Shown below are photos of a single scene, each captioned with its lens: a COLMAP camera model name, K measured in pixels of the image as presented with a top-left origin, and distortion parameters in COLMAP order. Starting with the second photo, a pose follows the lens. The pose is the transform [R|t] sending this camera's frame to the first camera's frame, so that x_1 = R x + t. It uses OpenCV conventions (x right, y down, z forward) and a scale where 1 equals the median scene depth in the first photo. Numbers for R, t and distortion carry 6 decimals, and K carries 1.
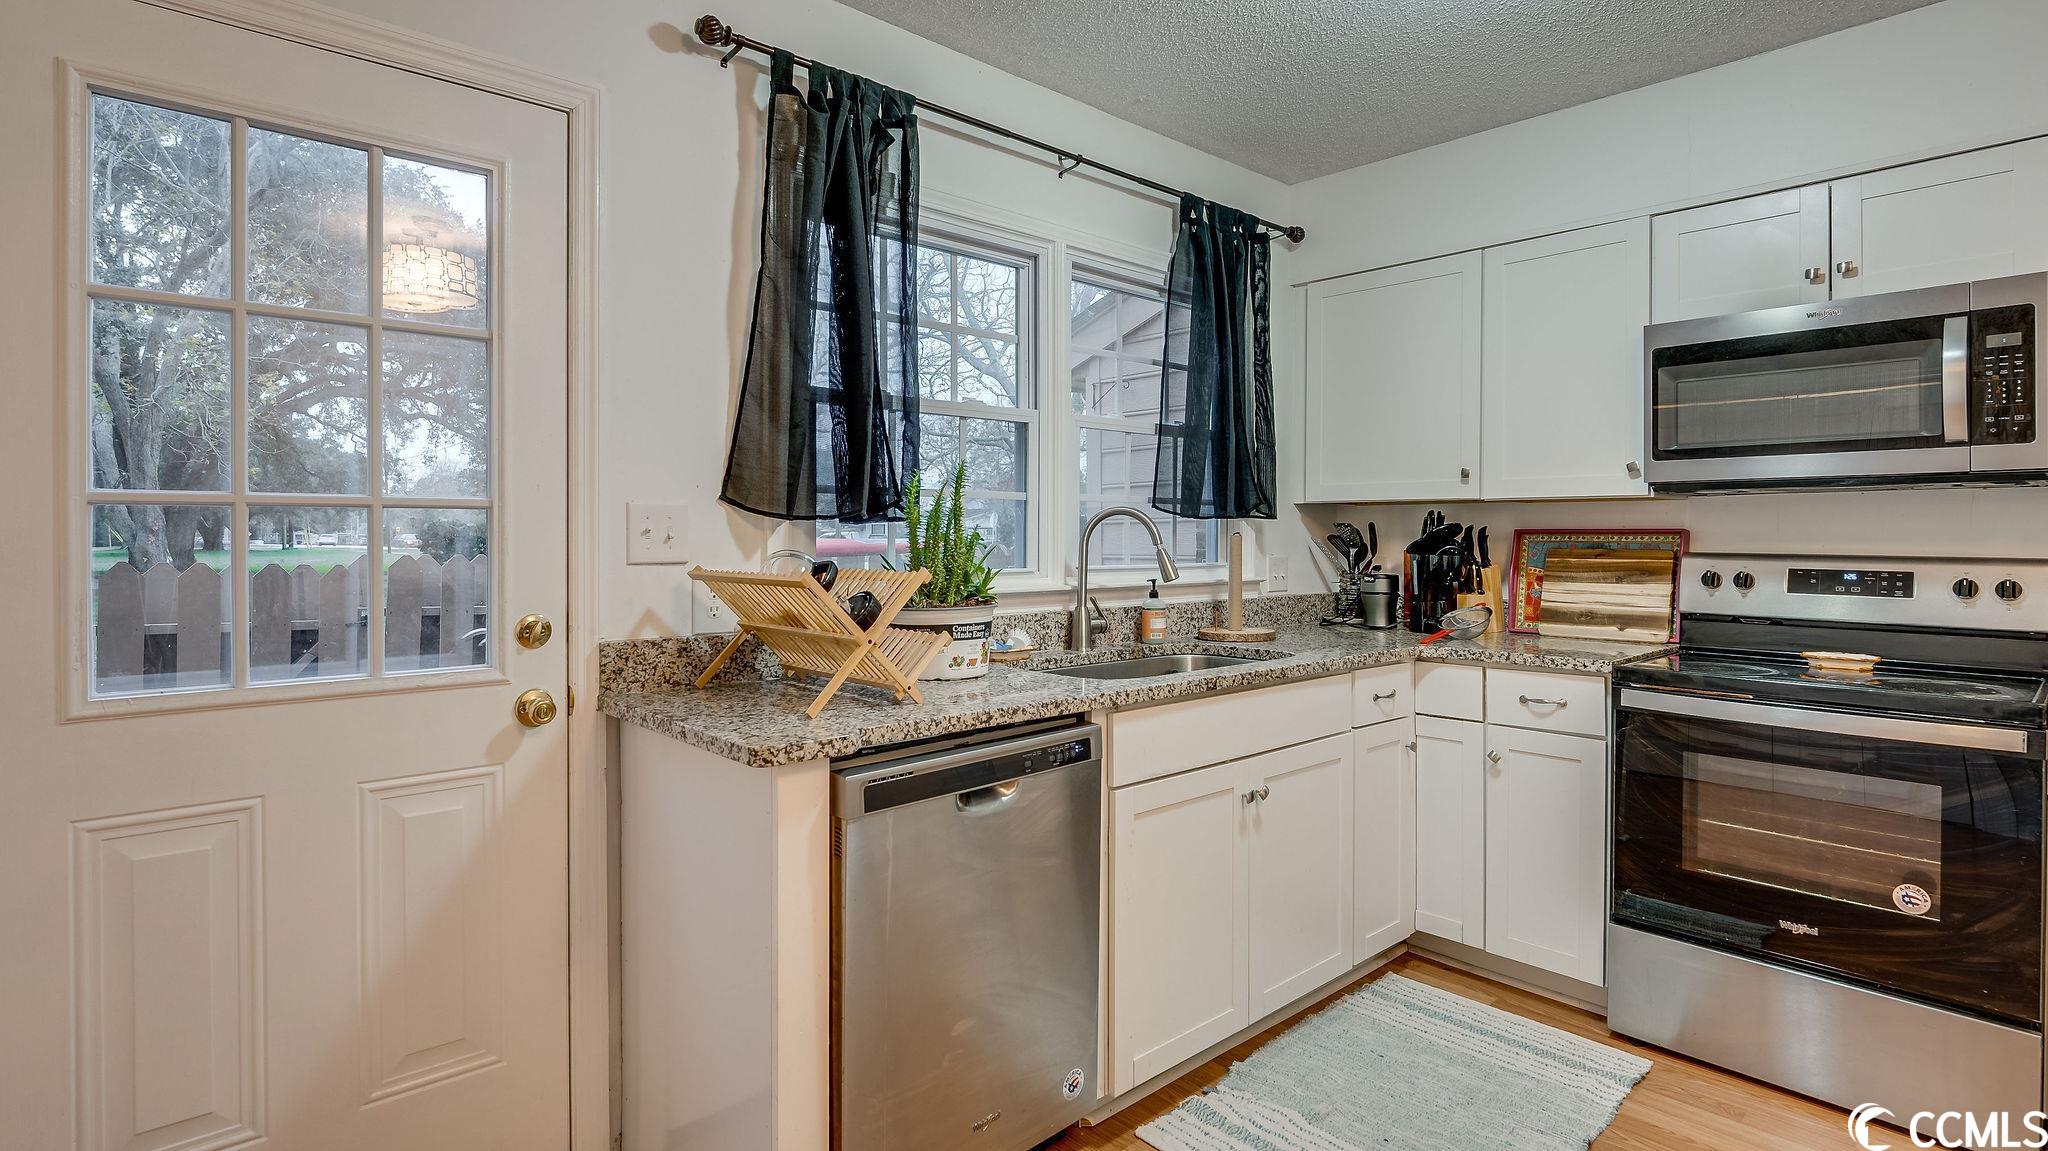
lens RADIAL K [[1017.7, 0, 1030.9], [0, 1017.7, 538.5], [0, 0, 1]] dist [0.002091, 0.000570]
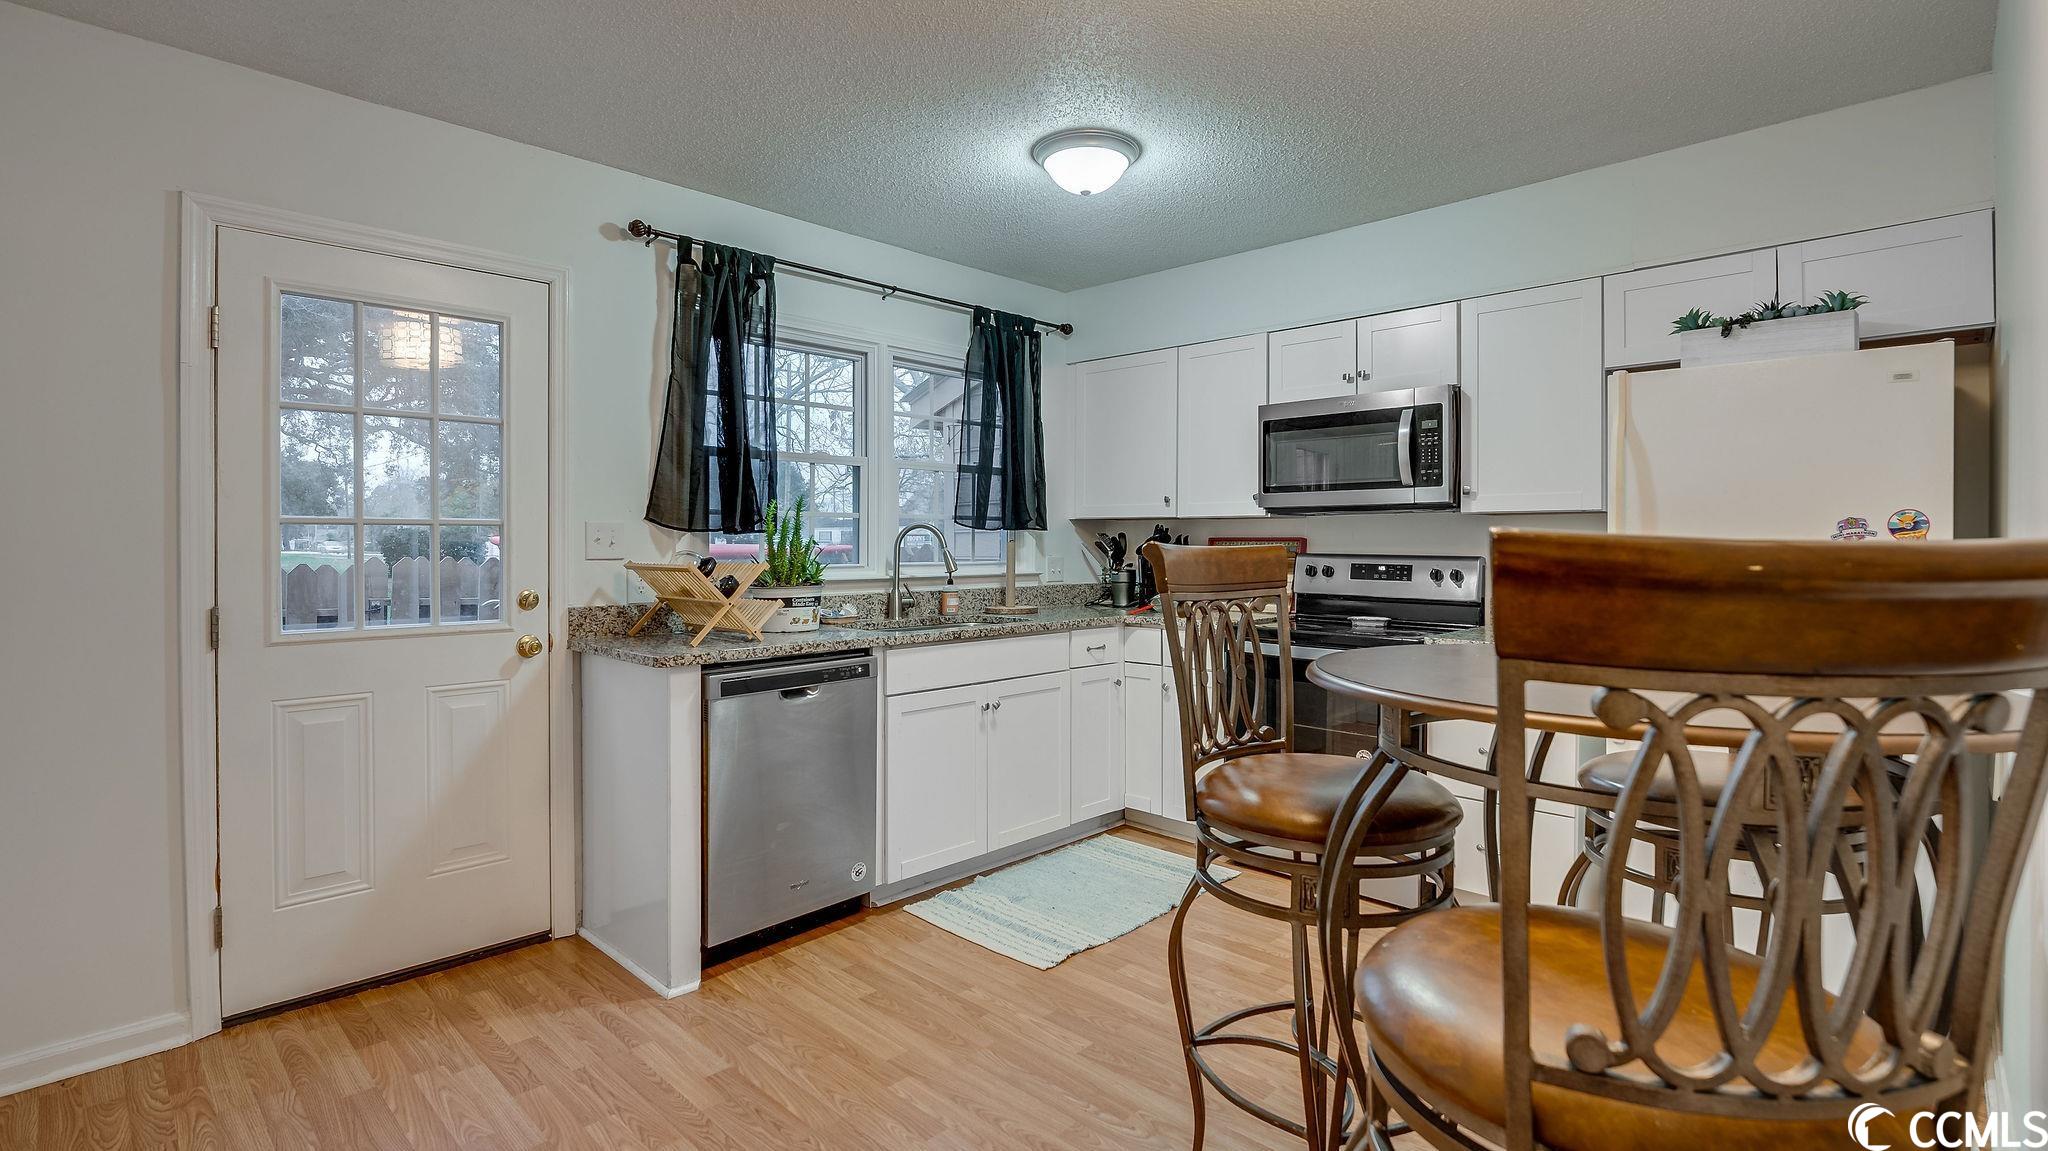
lens RADIAL K [[968.8, 0, 1017.3], [0, 968.8, 546.7], [0, 0, 1]] dist [-0.002959, -0.000355]
pose [[0.999062, -0.000087, 0.043295, 0.192924], [0.000001, 0.999998, 0.001989, 0.001503], [-0.043295, -0.001987, 0.999060, -0.491963]]
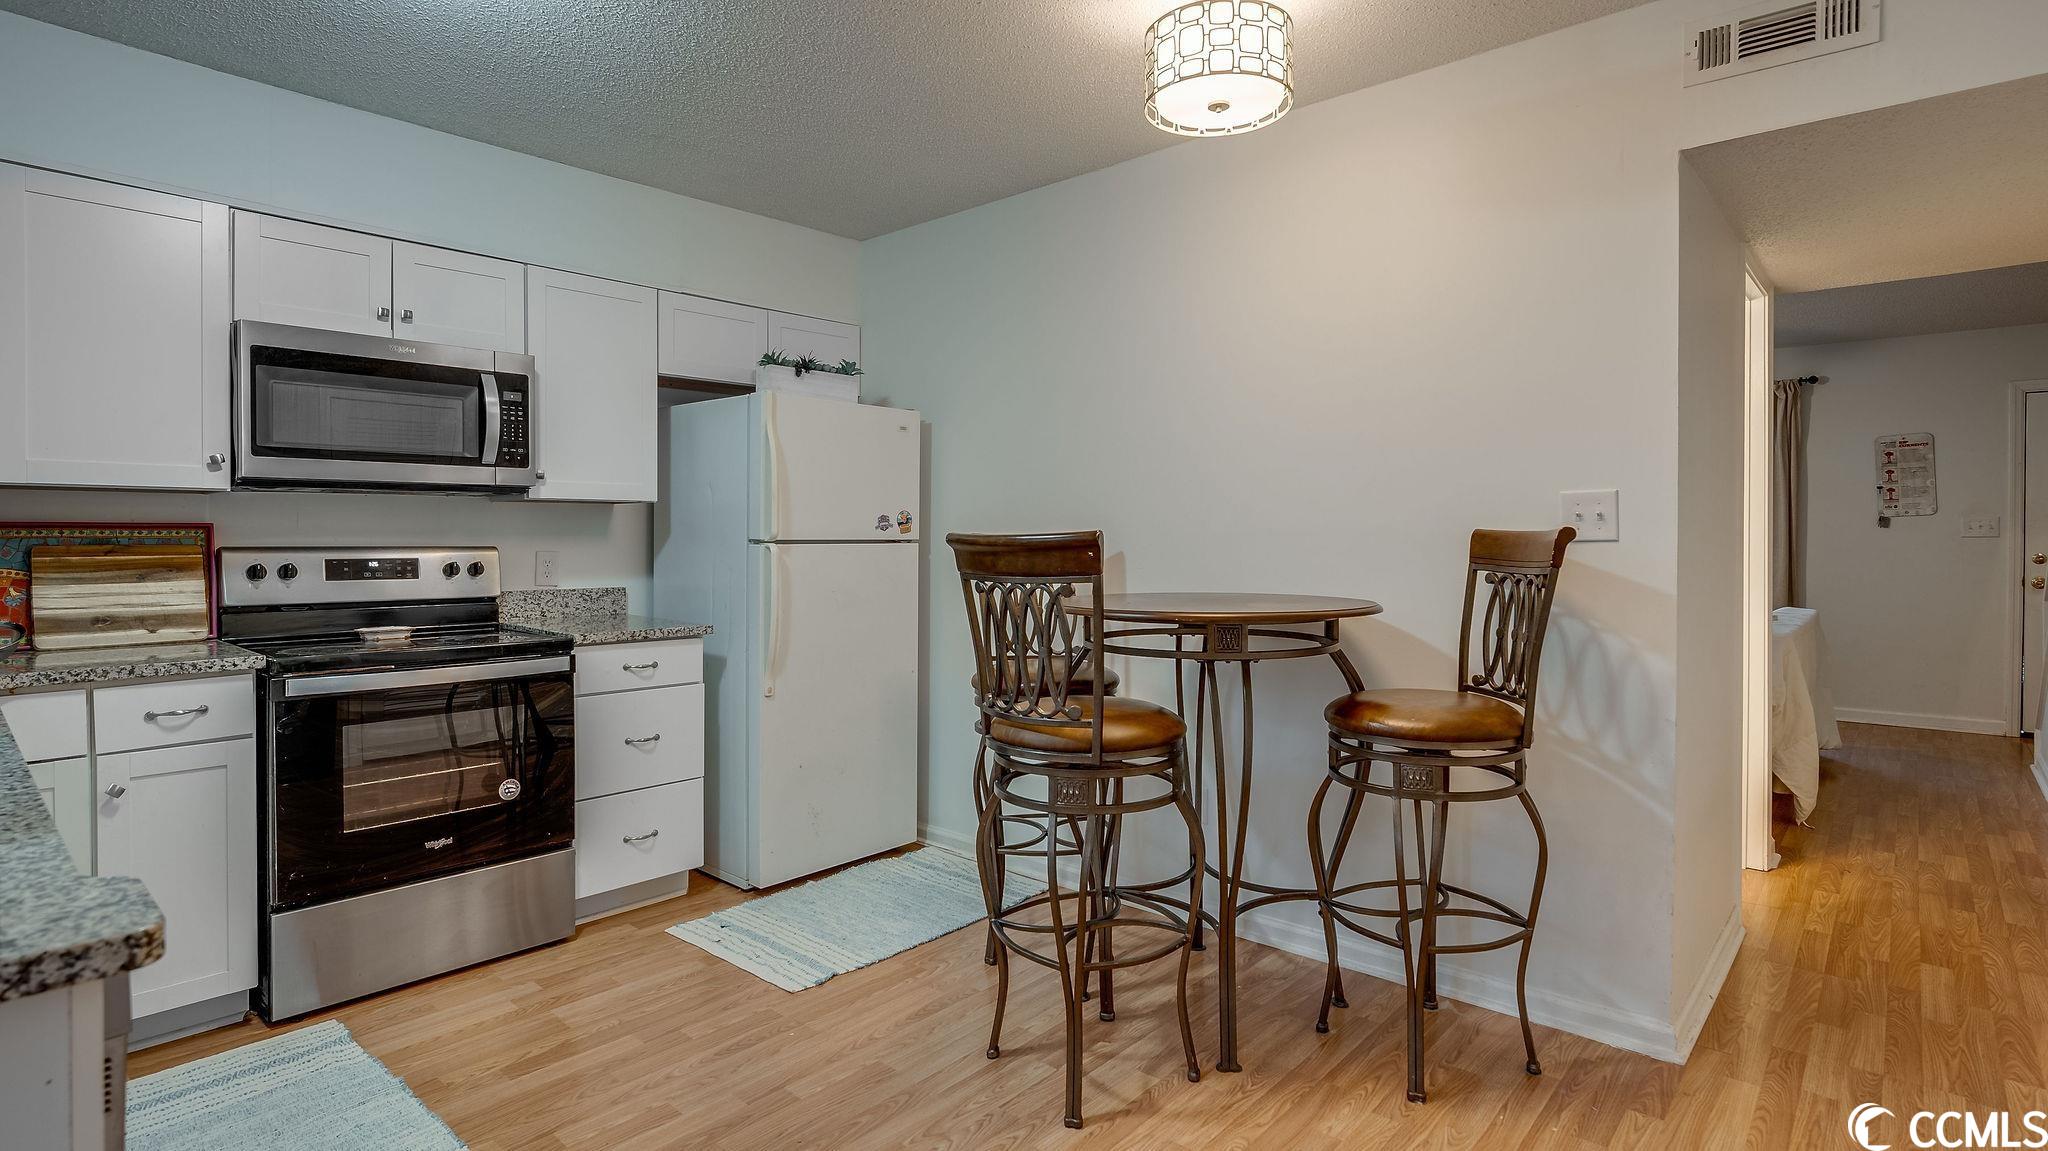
lens RADIAL K [[1017.7, 0, 1030.9], [0, 1017.7, 538.5], [0, 0, 1]] dist [0.002091, 0.000570]
pose [[-0.100780, -0.006103, 0.994890, -0.516835], [0.002822, 0.999975, 0.006420, 0.001515], [-0.994905, 0.003454, -0.100761, 0.367166]]
